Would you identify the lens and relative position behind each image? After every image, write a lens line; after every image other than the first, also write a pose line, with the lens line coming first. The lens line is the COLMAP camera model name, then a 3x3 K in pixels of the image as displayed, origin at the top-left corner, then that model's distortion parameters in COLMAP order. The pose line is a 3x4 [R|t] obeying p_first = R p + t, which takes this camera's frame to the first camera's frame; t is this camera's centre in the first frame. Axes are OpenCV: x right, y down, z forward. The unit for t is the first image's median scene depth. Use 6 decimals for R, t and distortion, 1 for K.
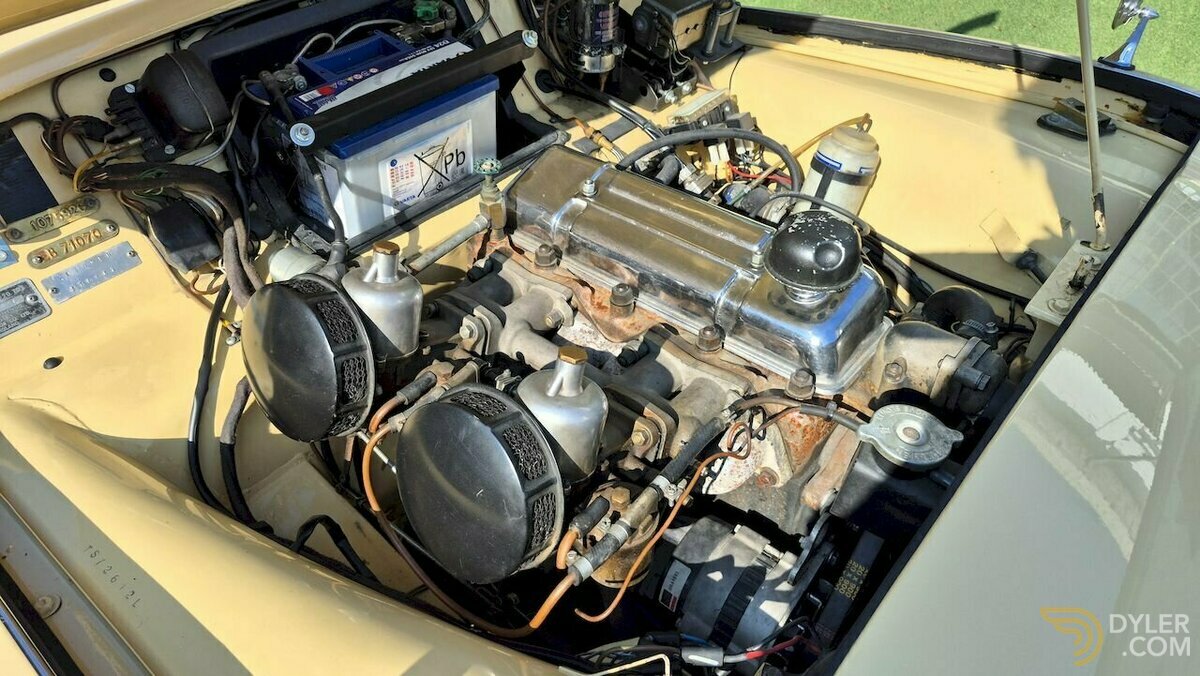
lens RADIAL K [[828.2, 0, 597.5], [0, 828.2, 334.1], [0, 0, 1]] dist [0.058488, -0.085375]
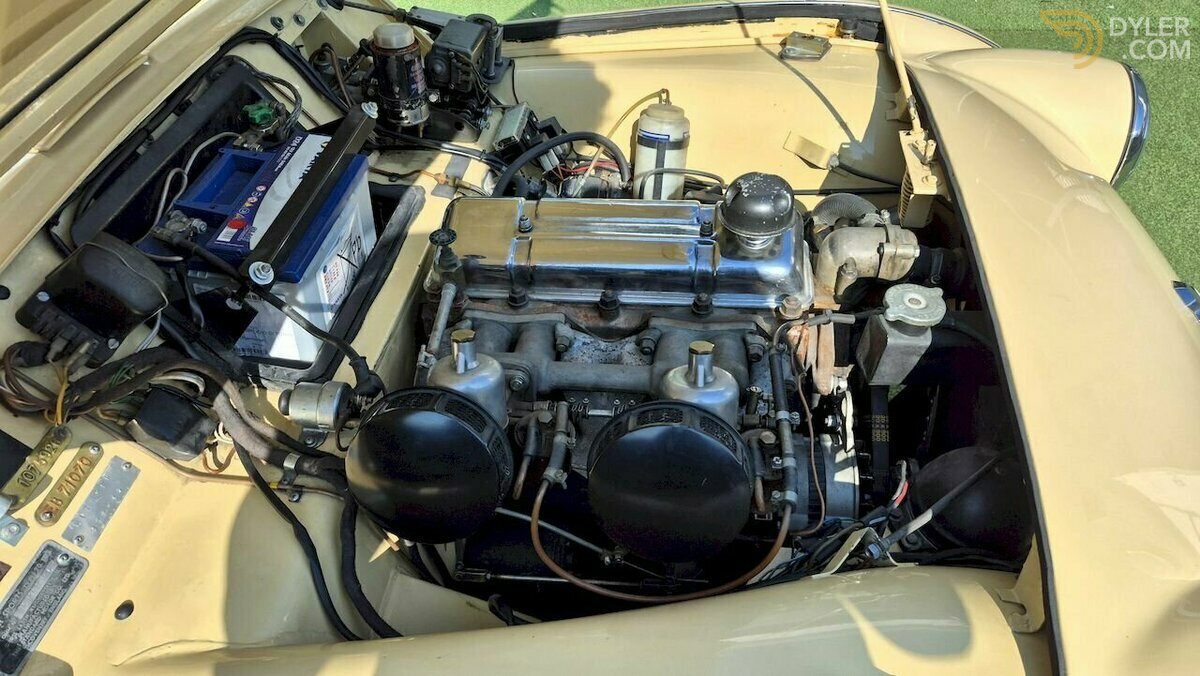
lens RADIAL K [[828.2, 0, 597.5], [0, 828.2, 334.1], [0, 0, 1]] dist [0.058488, -0.085375]
pose [[0.833915, -0.393837, 0.386624, -0.389734], [0.387582, 0.916637, 0.097757, -0.107239], [-0.392895, 0.068327, 0.917041, -0.026071]]
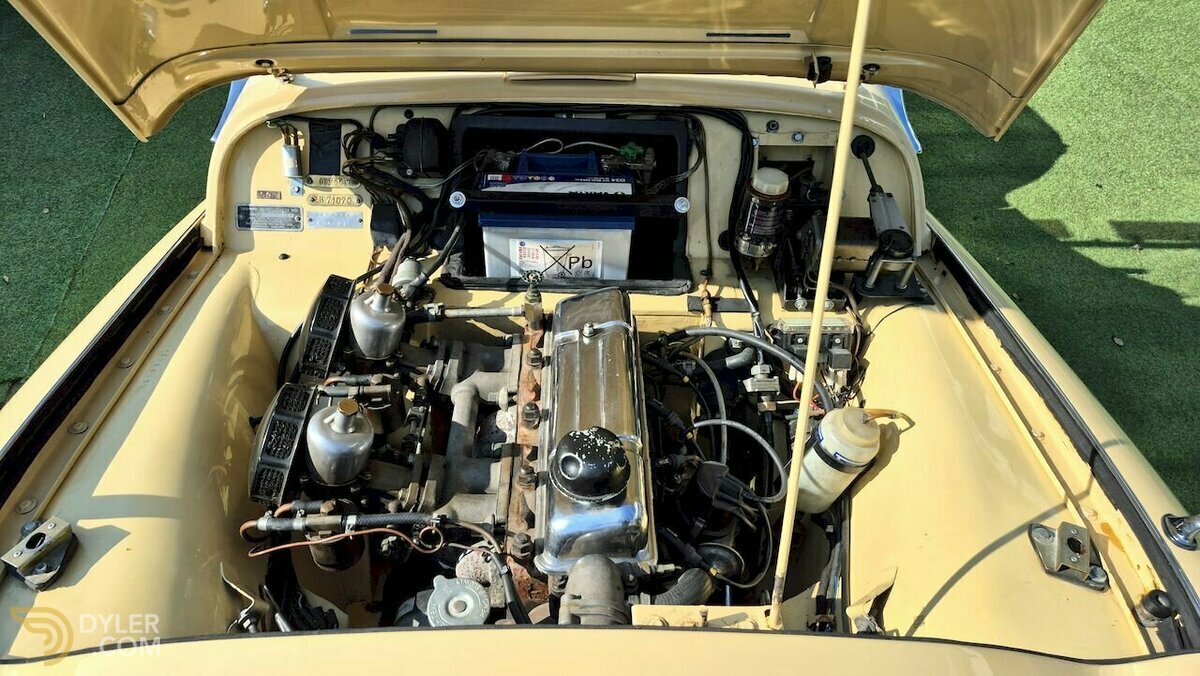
lens RADIAL K [[828.2, 0, 597.5], [0, 828.2, 334.1], [0, 0, 1]] dist [0.058488, -0.085375]
pose [[0.666303, 0.502077, -0.551325, 0.653199], [-0.518974, 0.843144, 0.140623, -0.336506], [0.535449, 0.192426, 0.822354, -0.009943]]
